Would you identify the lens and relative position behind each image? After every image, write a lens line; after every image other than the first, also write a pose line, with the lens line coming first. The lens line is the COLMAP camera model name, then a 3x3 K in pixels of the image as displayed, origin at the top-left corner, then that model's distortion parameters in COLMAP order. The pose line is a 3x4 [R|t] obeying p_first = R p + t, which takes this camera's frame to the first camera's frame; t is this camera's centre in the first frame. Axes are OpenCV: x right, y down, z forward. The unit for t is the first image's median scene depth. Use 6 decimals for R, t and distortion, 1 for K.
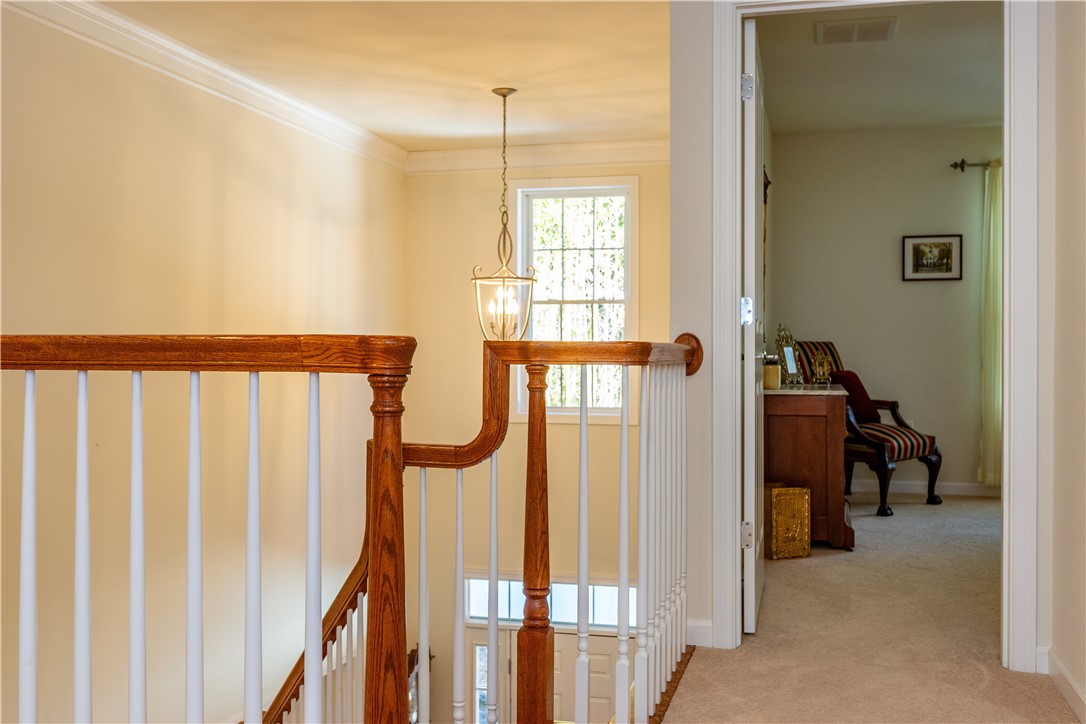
lens RADIAL K [[1078.8, 0, 559.0], [0, 1078.8, 352.8], [0, 0, 1]] dist [0.000557, 0.000000]
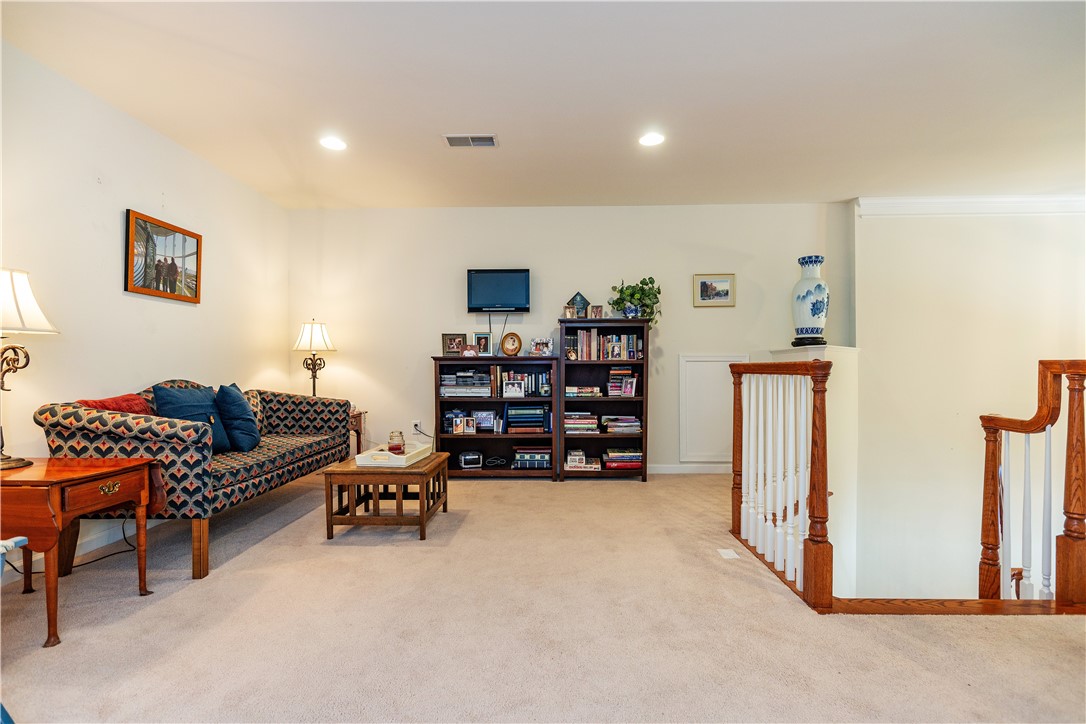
lens RADIAL K [[495.5, 0, 541.0], [0, 495.5, 370.5], [0, 0, 1]] dist [0.001145, -0.000347]
pose [[0.208480, -0.000982, -0.978026, 0.220154], [0.003021, 0.999995, -0.000360, 0.001214], [0.978022, -0.002880, 0.208482, 0.026460]]
